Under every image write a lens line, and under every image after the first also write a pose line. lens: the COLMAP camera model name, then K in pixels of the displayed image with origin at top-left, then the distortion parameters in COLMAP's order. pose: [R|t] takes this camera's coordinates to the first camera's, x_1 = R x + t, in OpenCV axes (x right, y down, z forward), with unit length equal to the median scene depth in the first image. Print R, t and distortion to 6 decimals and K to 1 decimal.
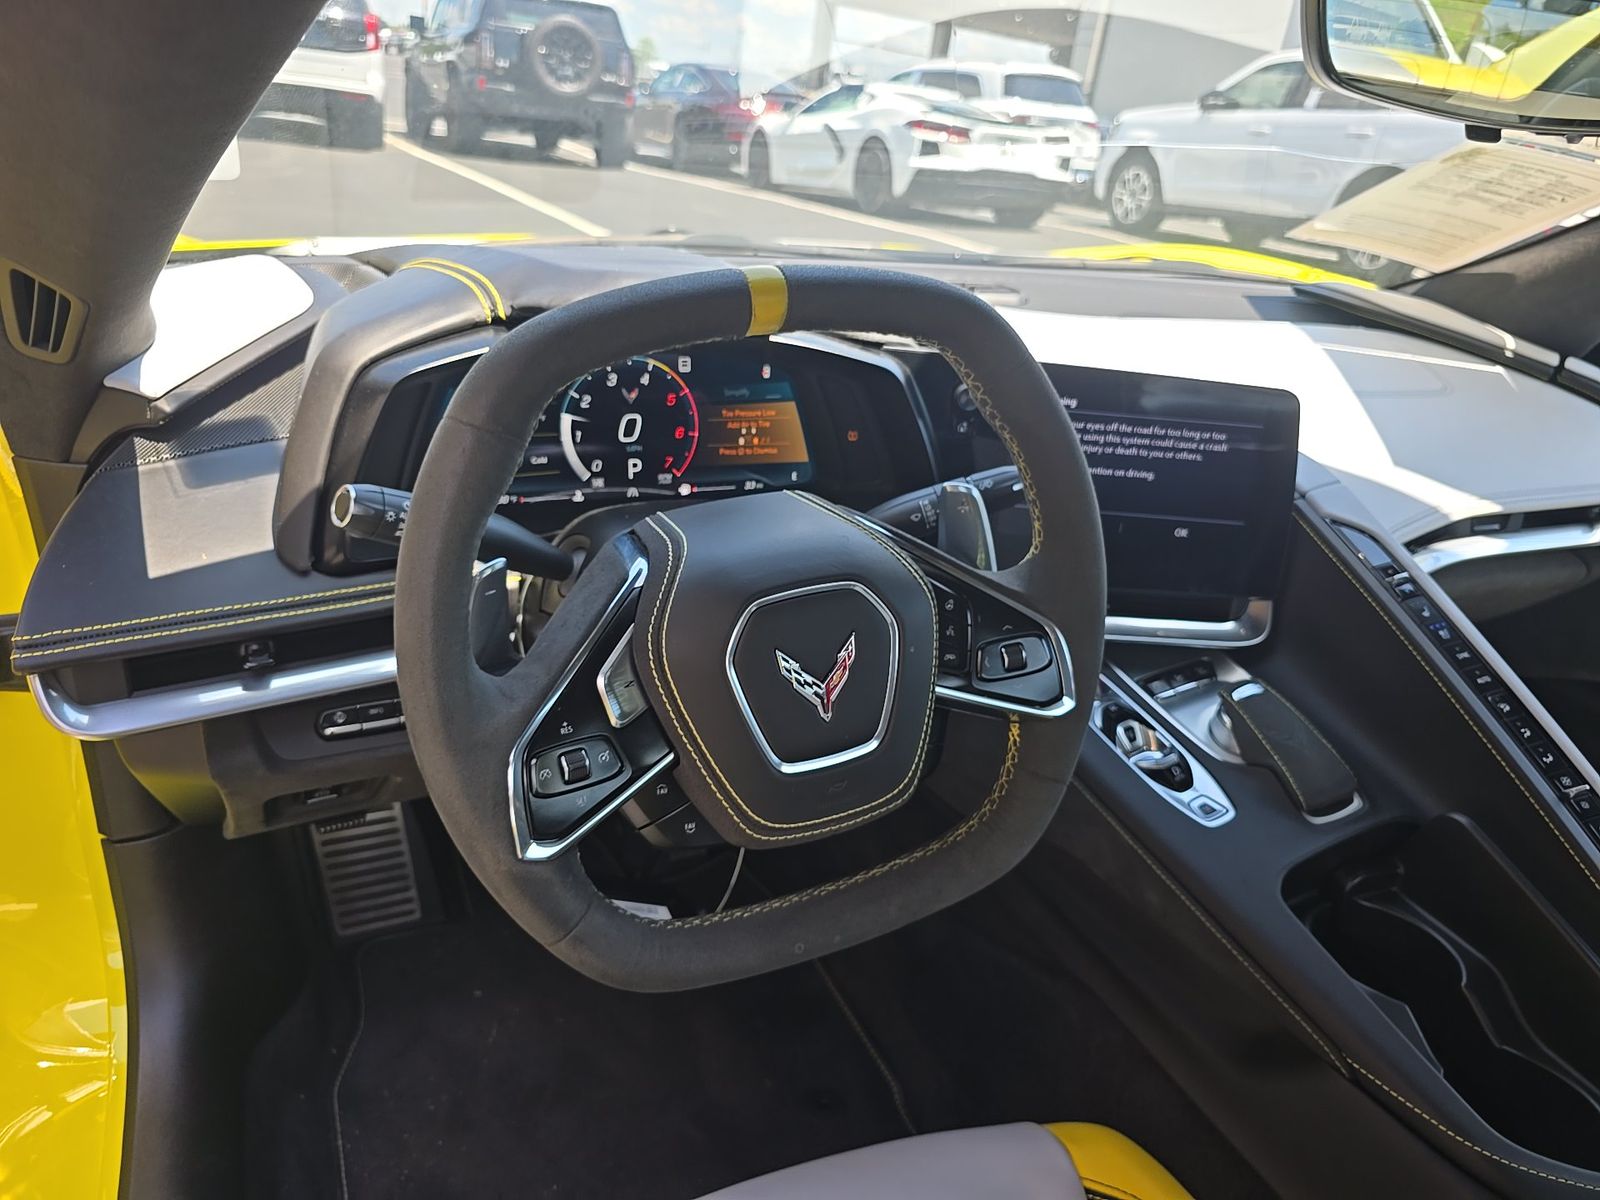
lens RADIAL K [[1071.0, 0, 800.0], [0, 1071.0, 600.0], [0, 0, 1]] dist [0.048049, -0.074895]
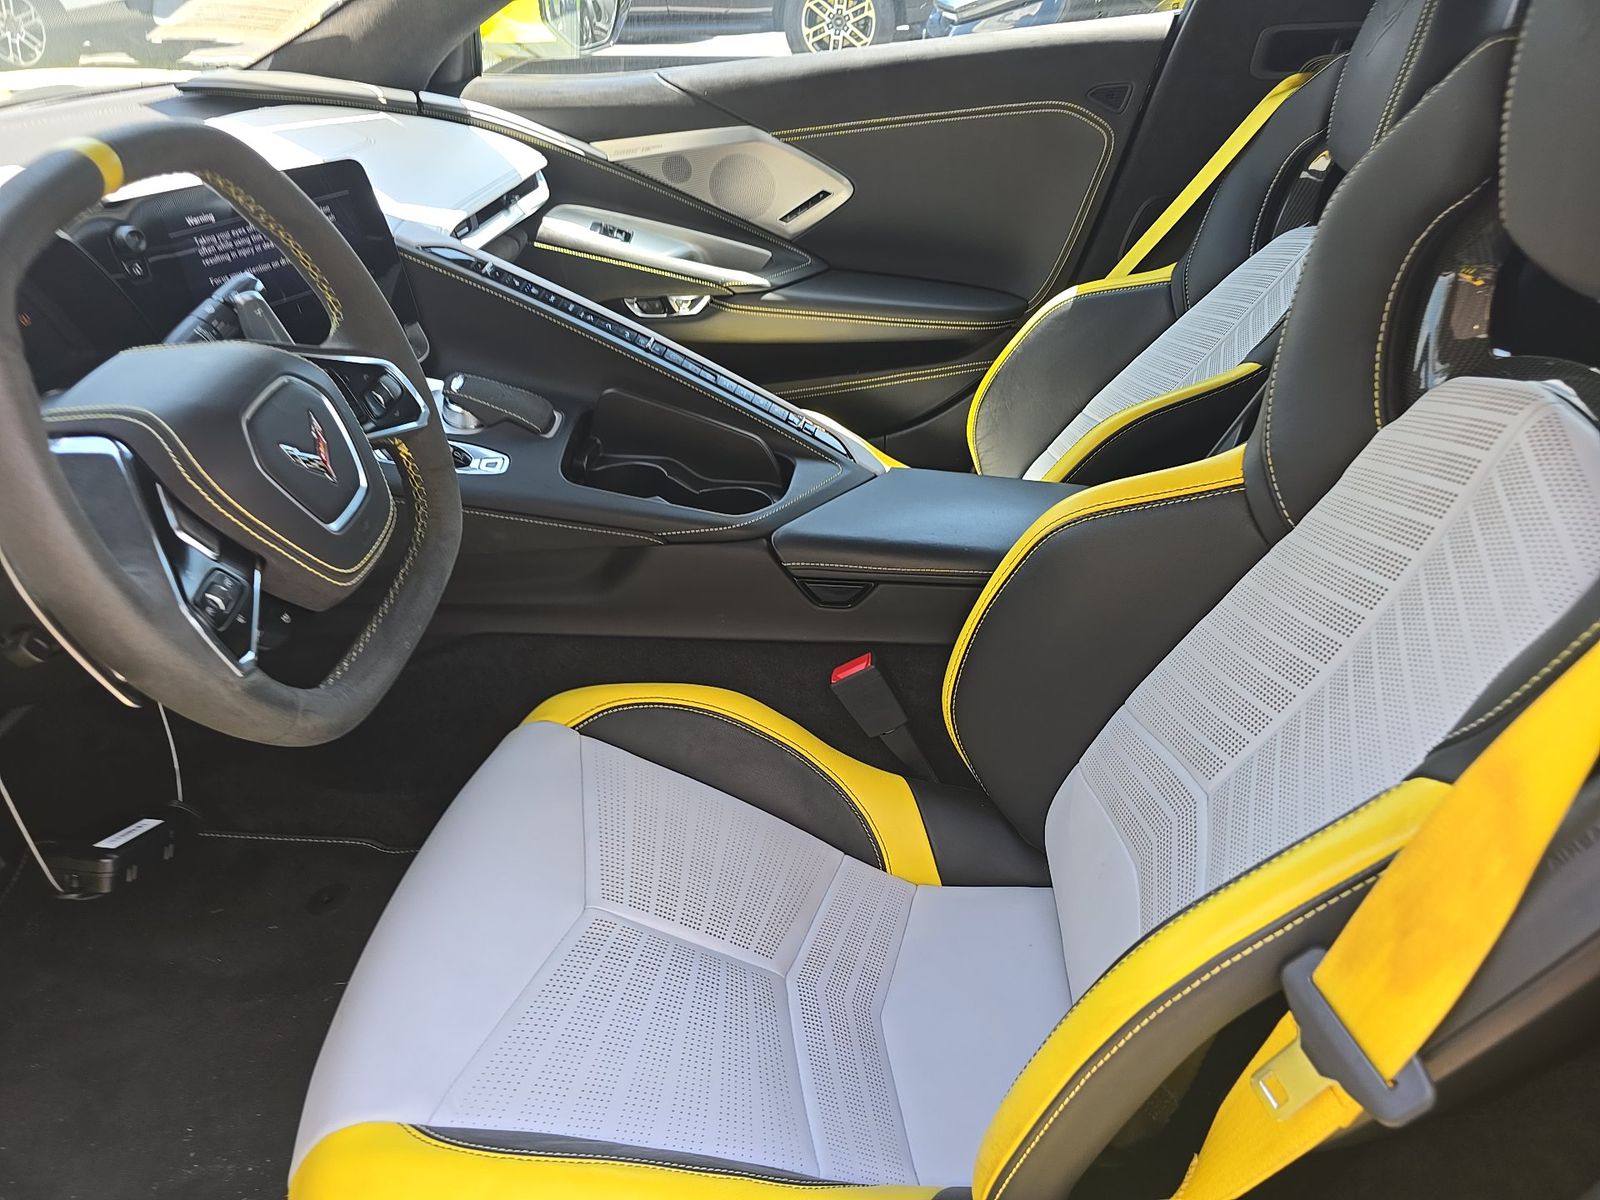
lens RADIAL K [[1079.4, 0, 798.1], [0, 1079.4, 592.8], [0, 0, 1]] dist [0.047740, -0.047295]
pose [[0.470504, -0.535282, 0.701498, -0.451117], [0.415041, 0.835809, 0.359395, -0.005567], [-0.778696, 0.122053, 0.615415, -0.135526]]
